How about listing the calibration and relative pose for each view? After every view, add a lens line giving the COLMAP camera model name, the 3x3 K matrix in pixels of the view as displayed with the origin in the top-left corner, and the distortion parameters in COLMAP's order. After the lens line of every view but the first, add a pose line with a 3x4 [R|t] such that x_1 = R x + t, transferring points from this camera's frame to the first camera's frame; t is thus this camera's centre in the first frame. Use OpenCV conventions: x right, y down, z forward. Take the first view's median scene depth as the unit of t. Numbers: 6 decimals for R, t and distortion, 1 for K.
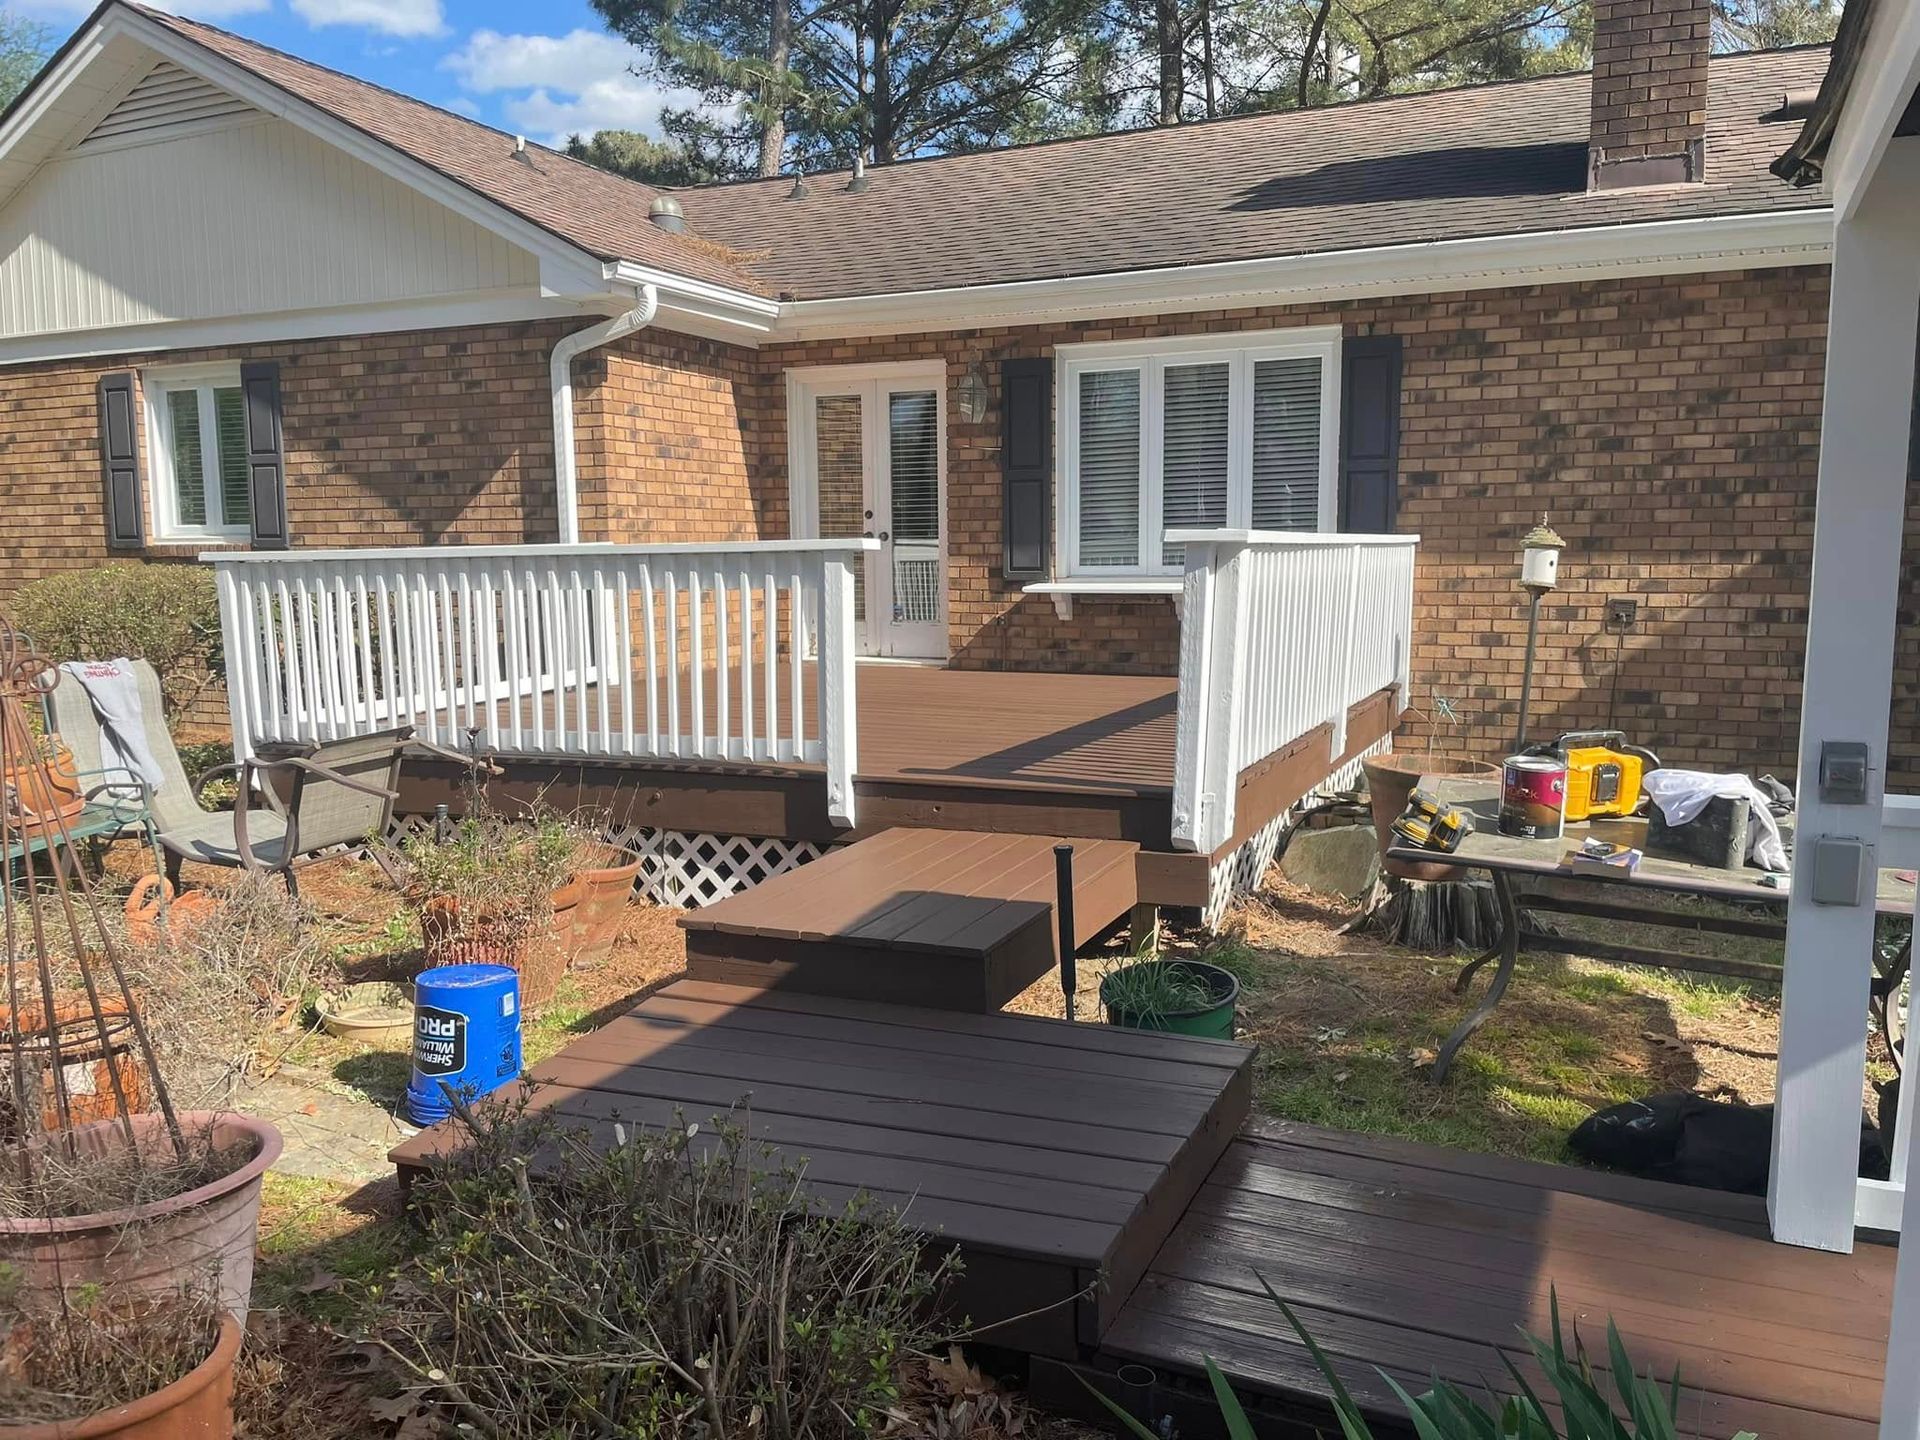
lens RADIAL K [[1438.7, 0, 965.5], [0, 1438.7, 717.2], [0, 0, 1]] dist [0.083101, -0.104814]
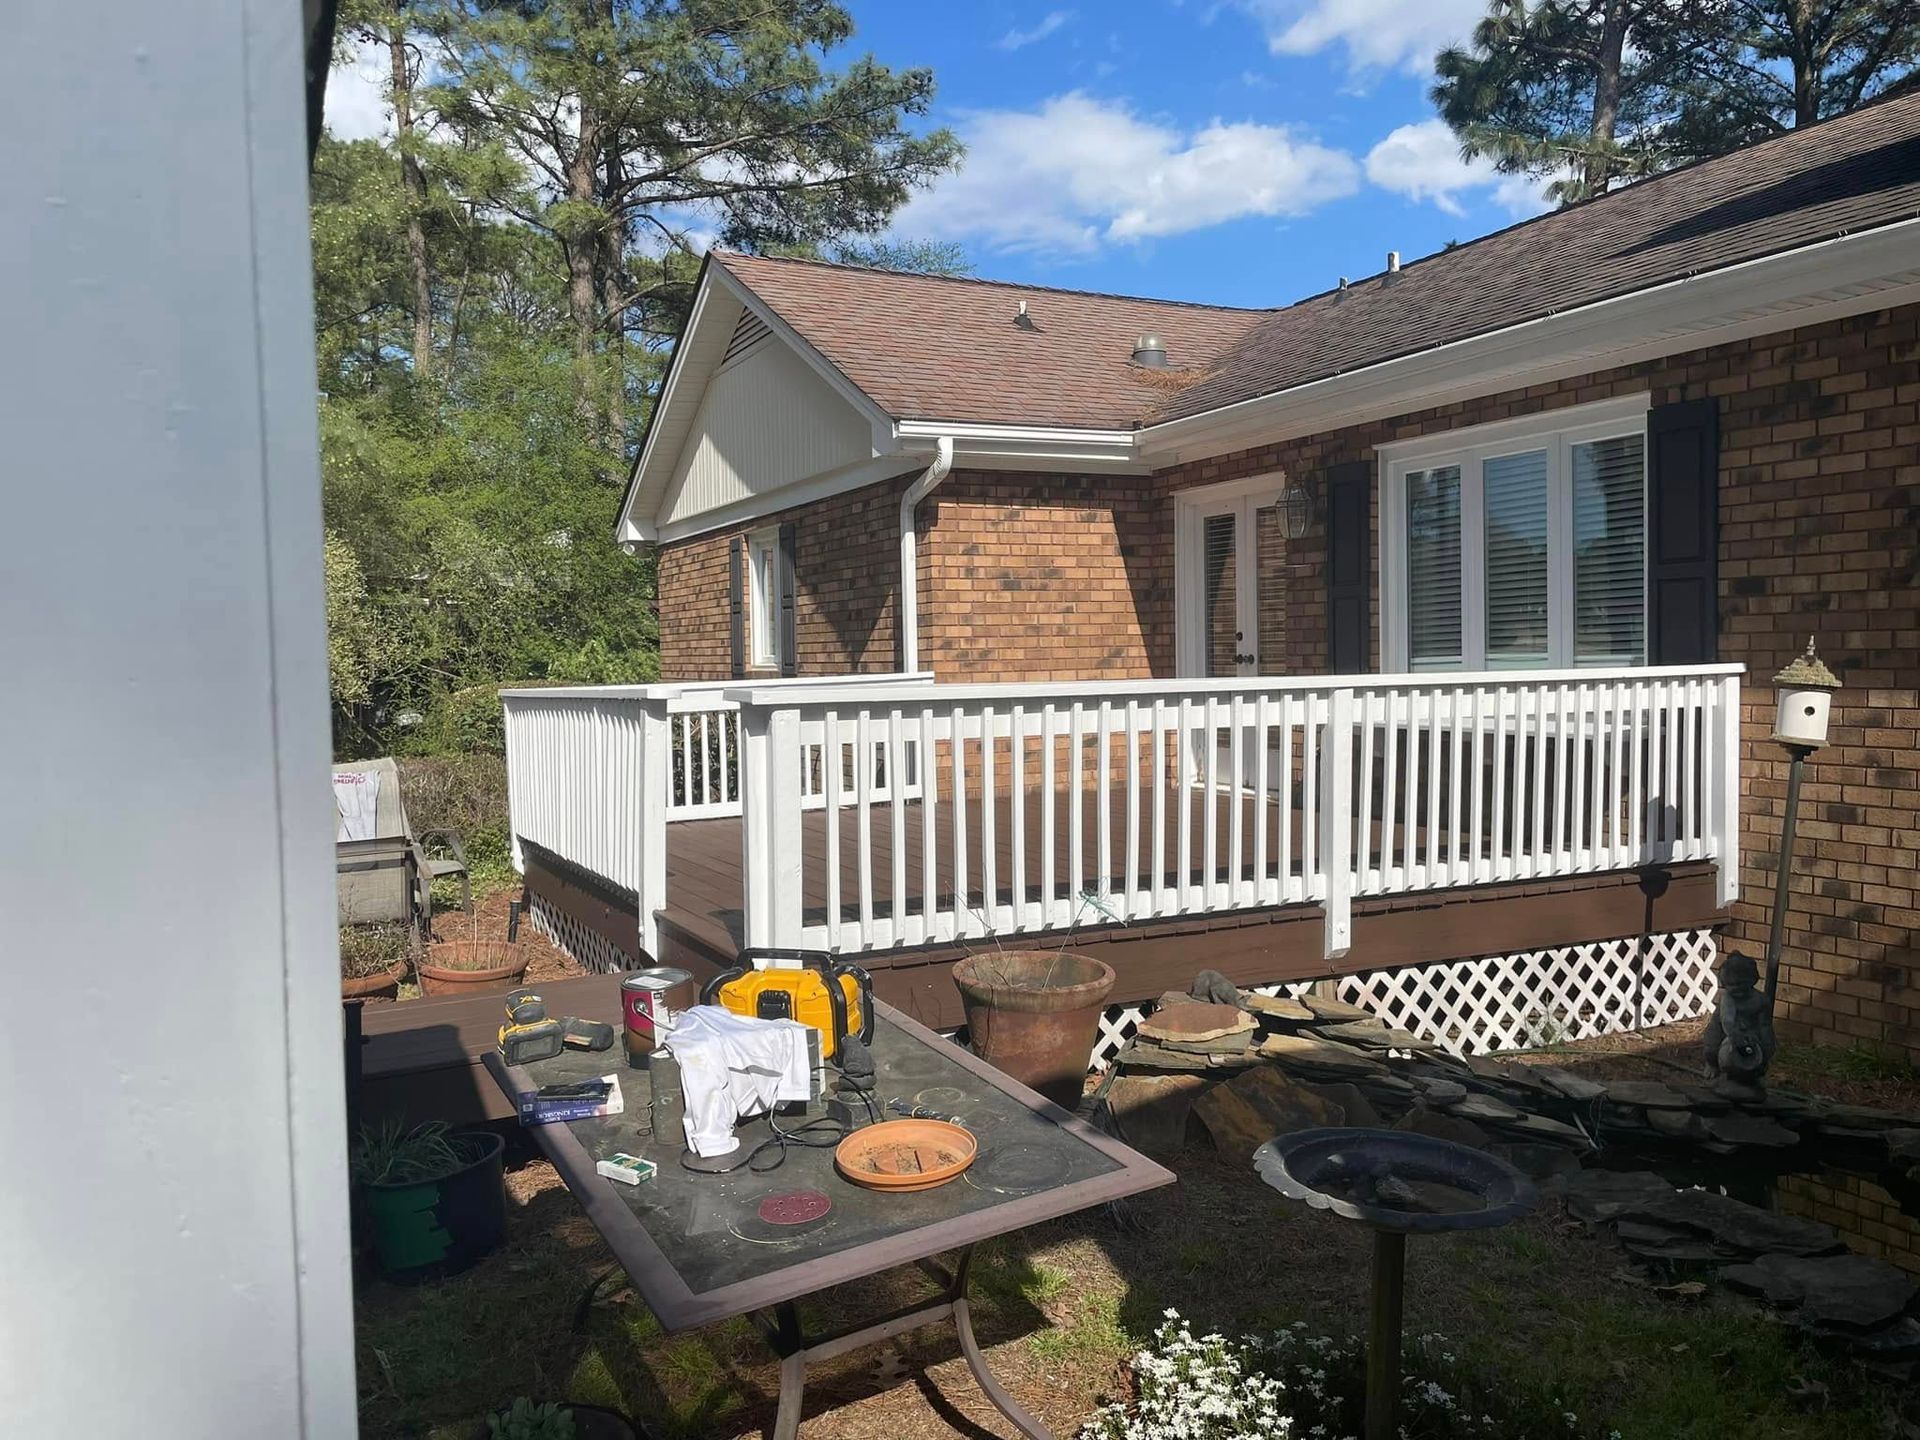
lens RADIAL K [[1438.7, 0, 965.5], [0, 1438.7, 717.2], [0, 0, 1]] dist [0.083101, -0.104814]
pose [[0.774803, 0.019707, -0.631896, 0.464461], [-0.060594, 0.997227, -0.043196, -0.042481], [0.629292, 0.071757, 0.773849, 0.184958]]
